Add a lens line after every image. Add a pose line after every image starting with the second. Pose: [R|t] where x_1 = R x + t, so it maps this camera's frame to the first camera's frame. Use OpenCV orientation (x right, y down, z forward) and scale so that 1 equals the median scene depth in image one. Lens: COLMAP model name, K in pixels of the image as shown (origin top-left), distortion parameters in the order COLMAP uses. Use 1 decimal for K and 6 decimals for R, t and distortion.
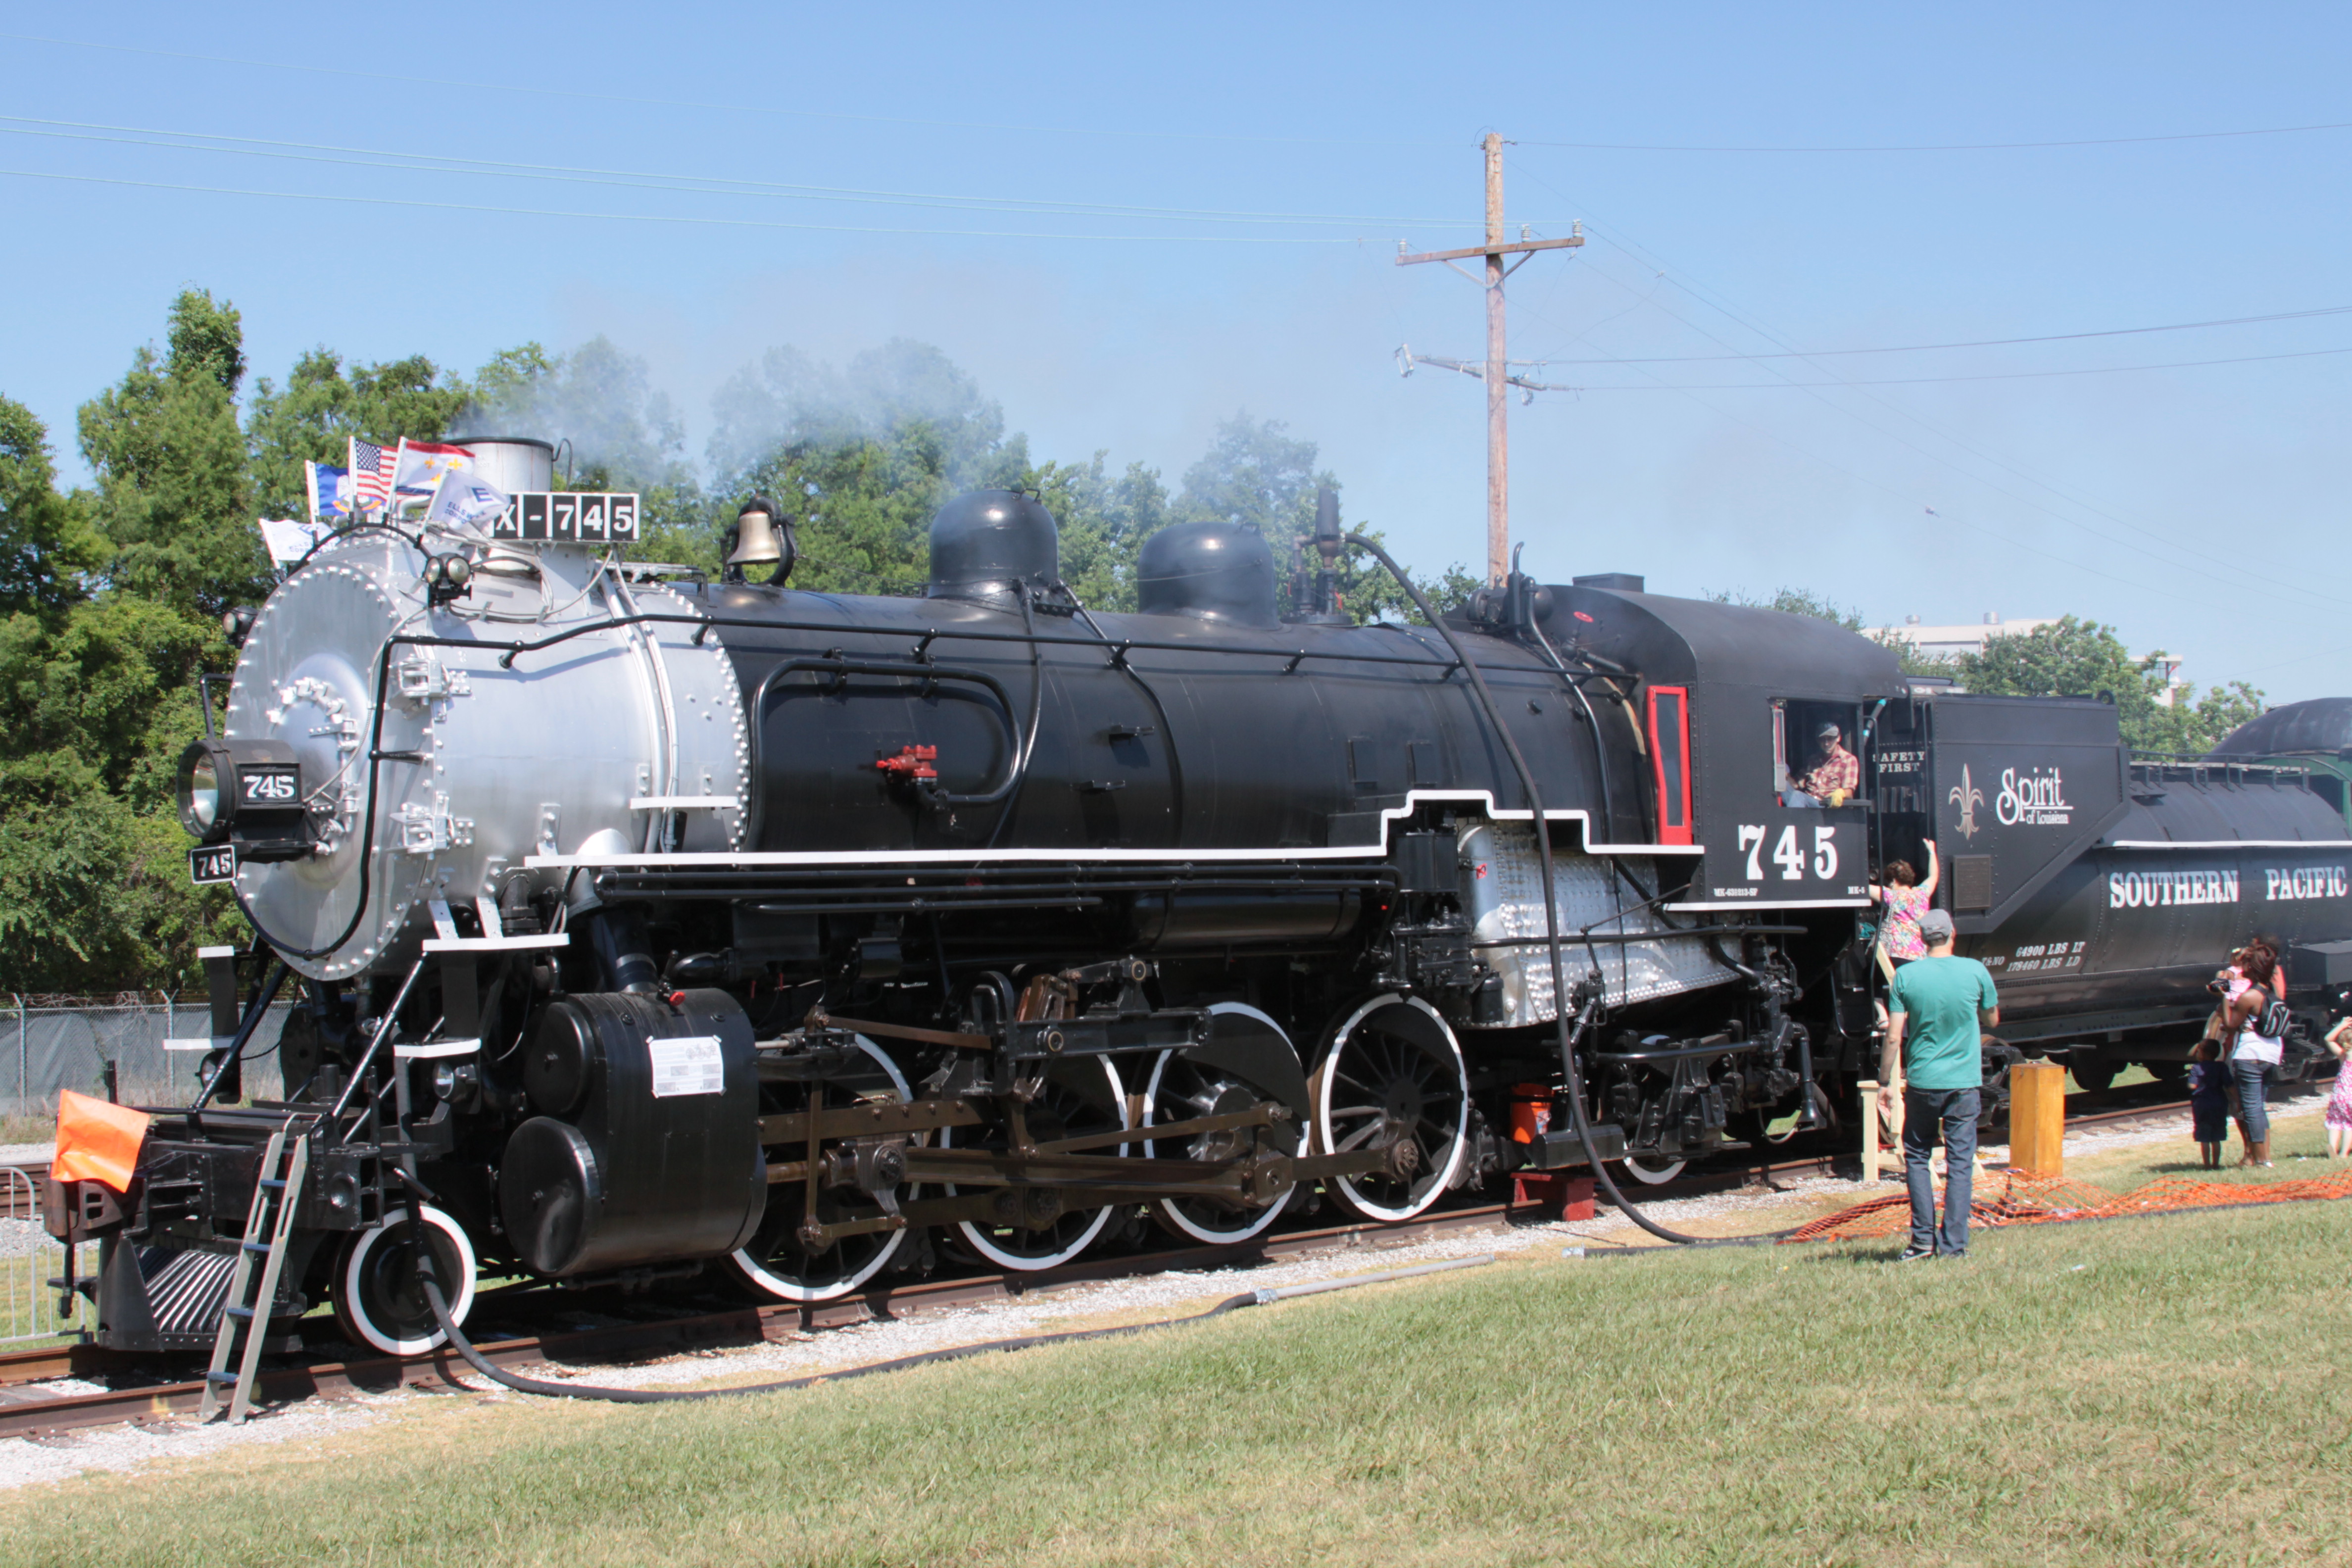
lens RADIAL K [[3031.6, 0, 1196.4], [0, 3031.6, 800.1], [0, 0, 1]] dist [-0.151535, 0.000000]
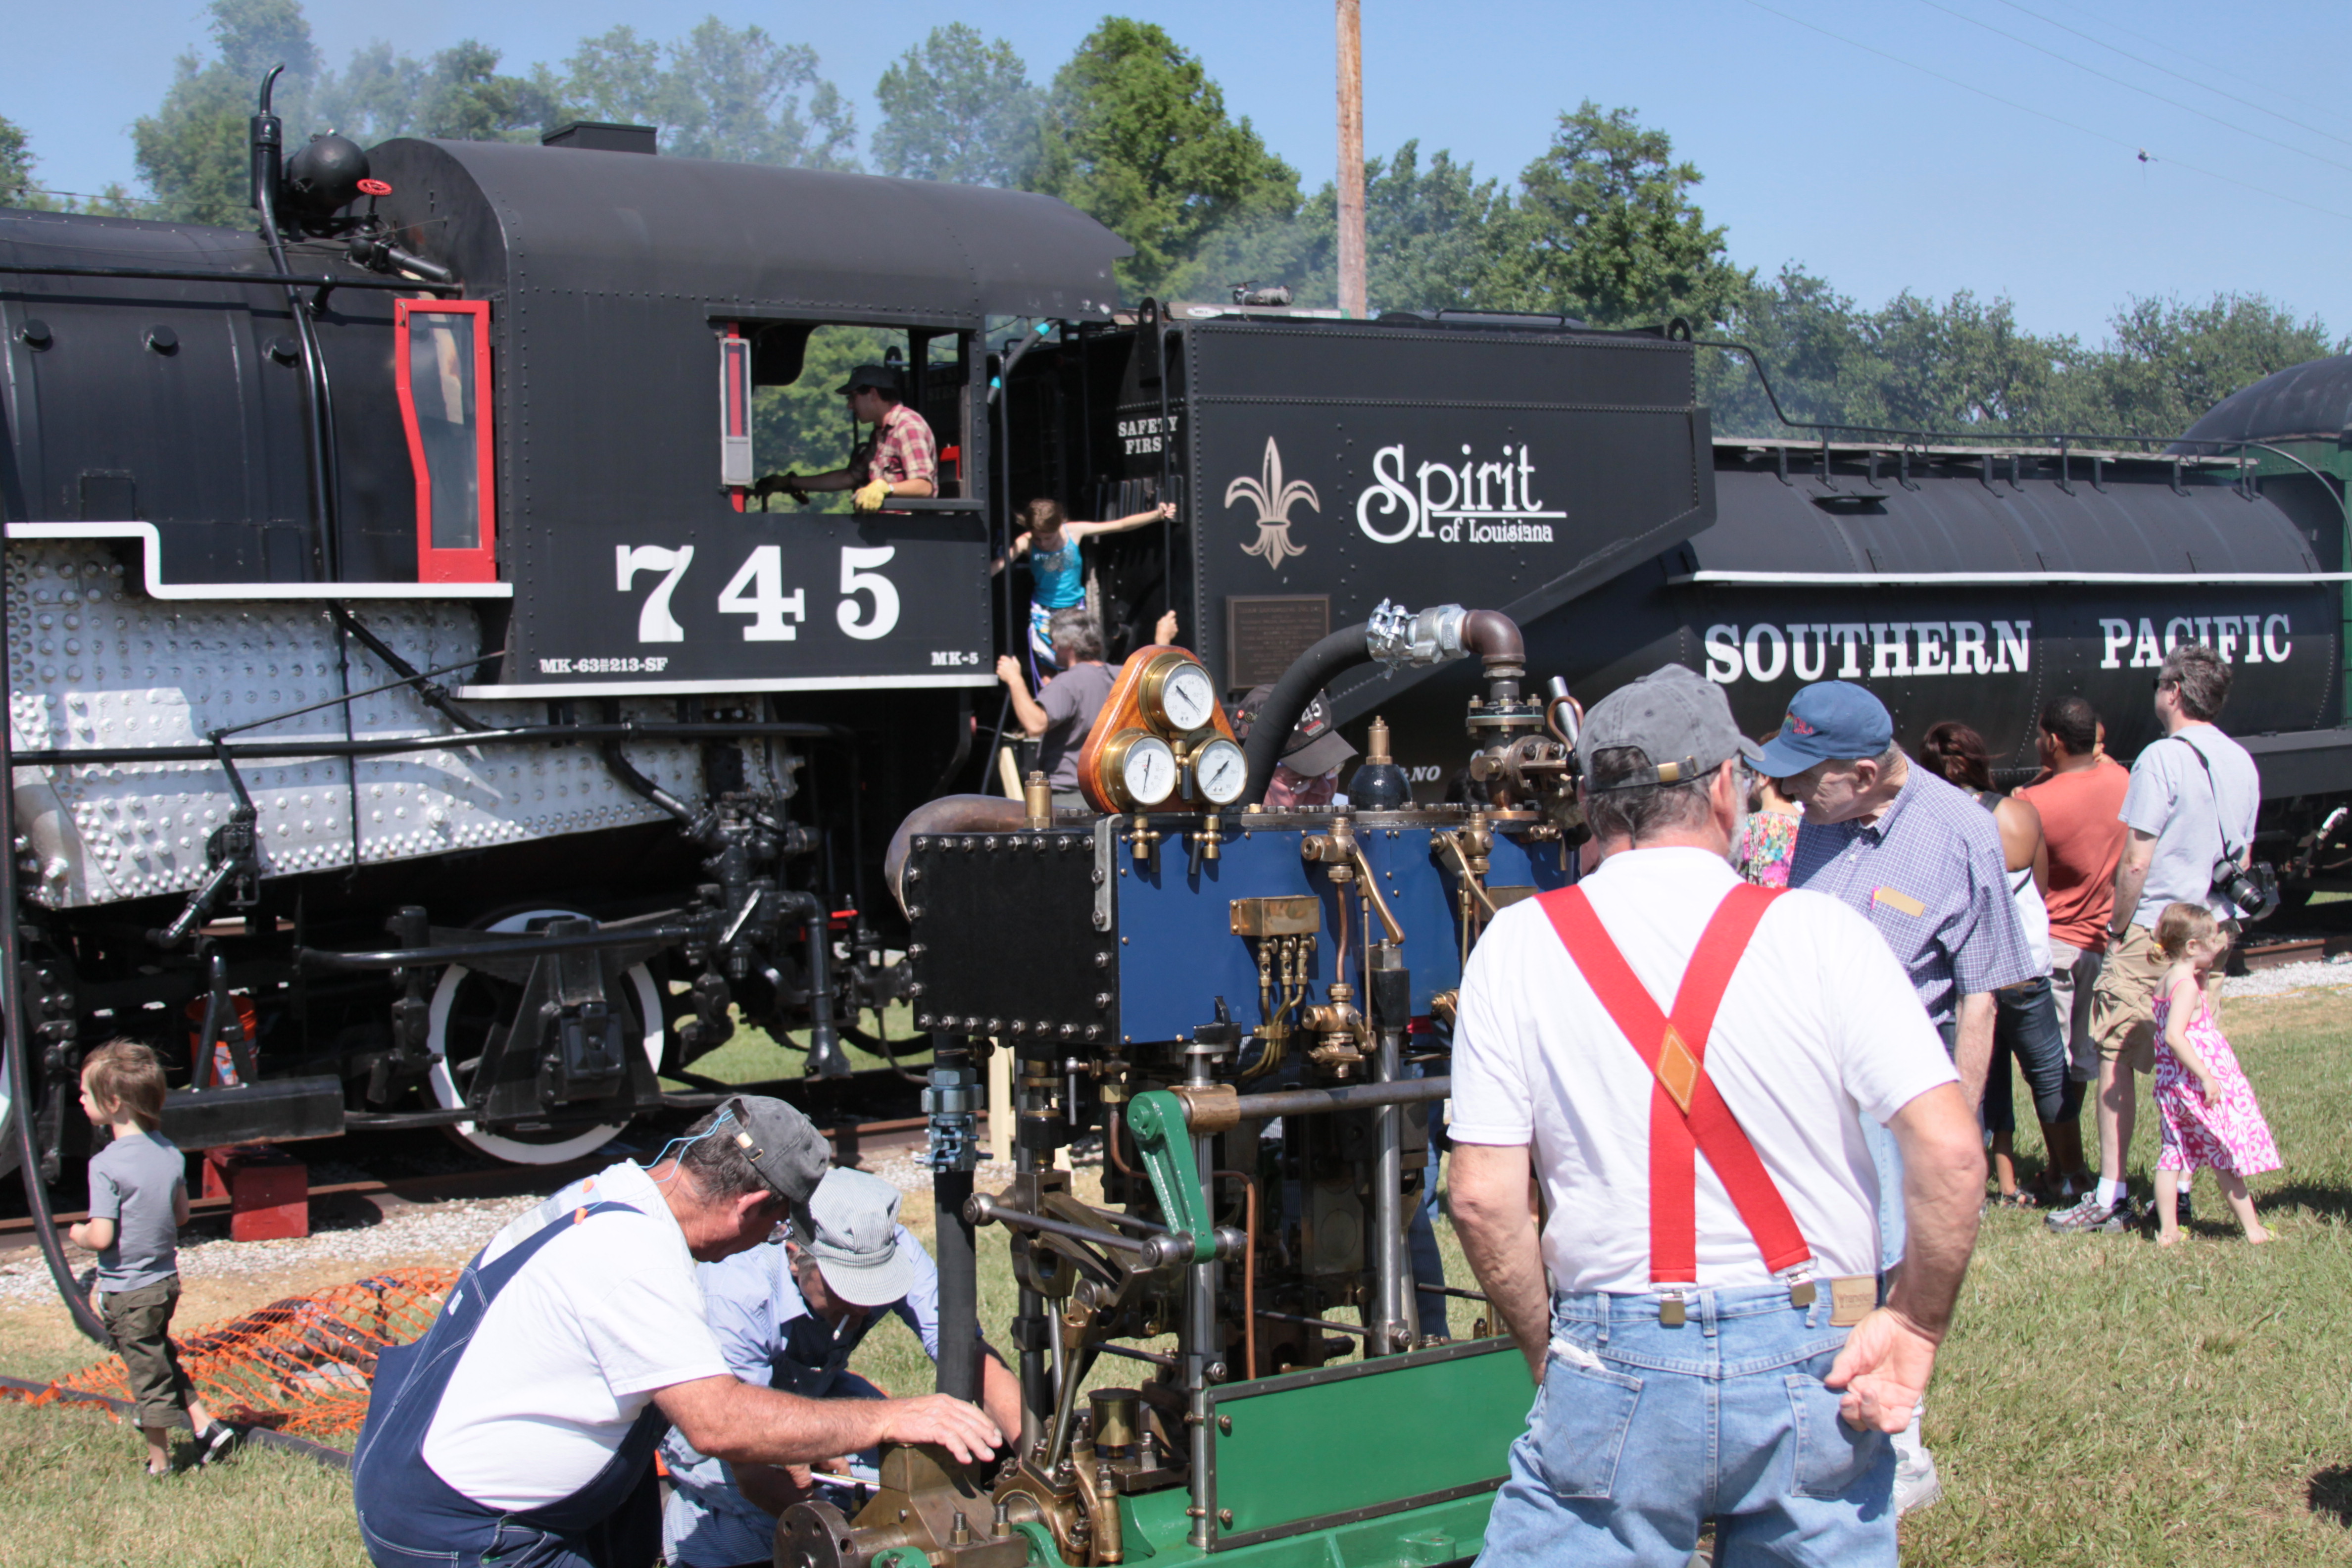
lens RADIAL K [[3031.6, 0, 1182.2], [0, 3031.6, 824.9], [0, 0, 1]] dist [-0.151535, 0.000000]
pose [[0.980234, 0.011193, -0.197523, 0.409540], [0.007485, 0.995586, 0.093559, 0.008782], [0.197699, -0.093188, 0.975823, 0.487146]]
